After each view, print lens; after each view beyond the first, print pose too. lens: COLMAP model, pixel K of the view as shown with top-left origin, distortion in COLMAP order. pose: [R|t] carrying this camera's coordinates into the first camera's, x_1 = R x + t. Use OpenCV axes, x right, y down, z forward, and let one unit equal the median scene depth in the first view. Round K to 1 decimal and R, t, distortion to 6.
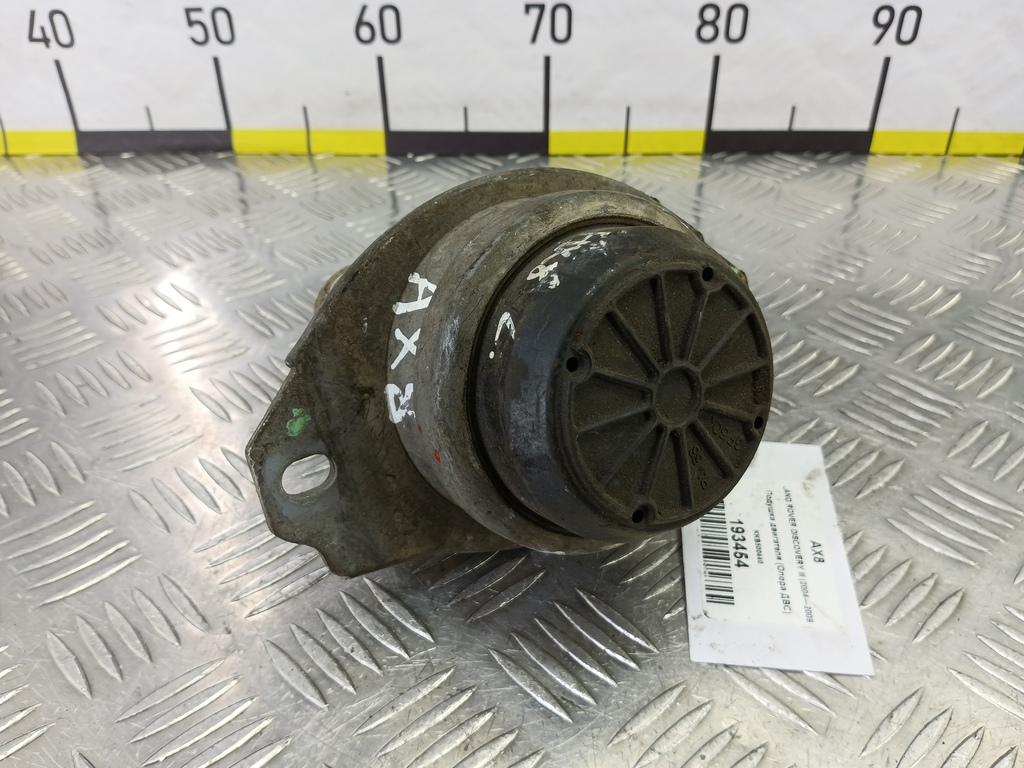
lens RADIAL K [[819.3, 0, 511.0], [0, 819.3, 365.7], [0, 0, 1]] dist [0.032245, -0.113425]
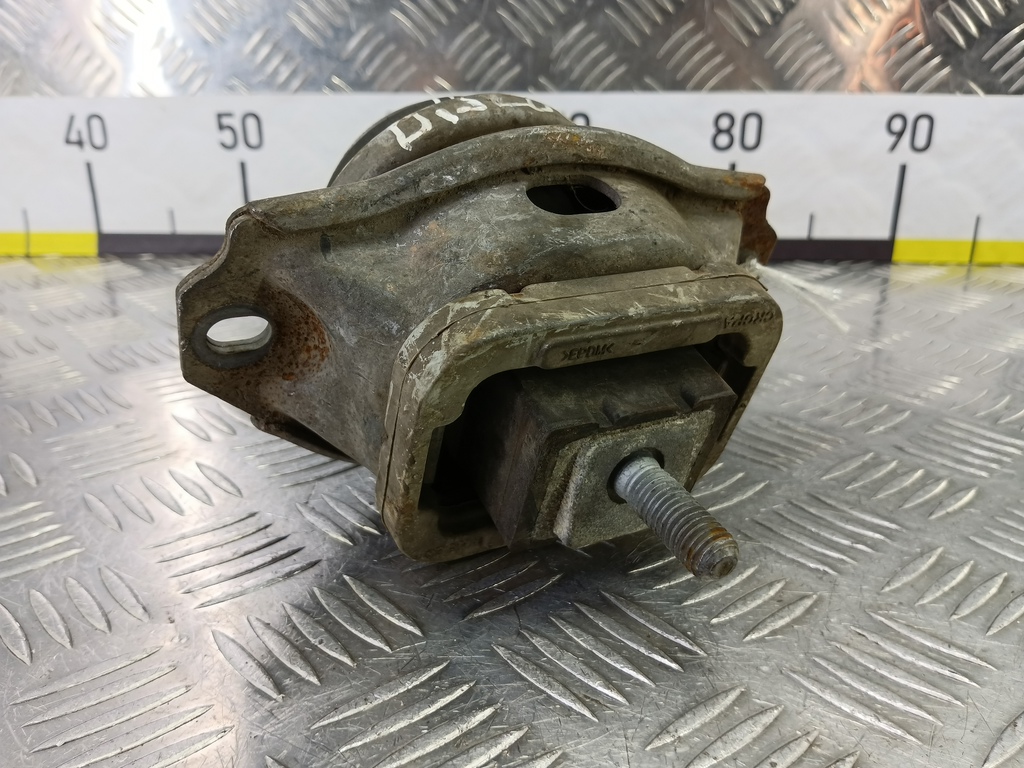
lens RADIAL K [[819.3, 0, 511.0], [0, 819.3, 365.7], [0, 0, 1]] dist [0.032245, -0.113425]
pose [[0.999658, 0.015634, -0.020943, 0.002760], [-0.020117, 0.971852, -0.234731, 0.191071], [0.016683, 0.235072, 0.971835, 0.116066]]
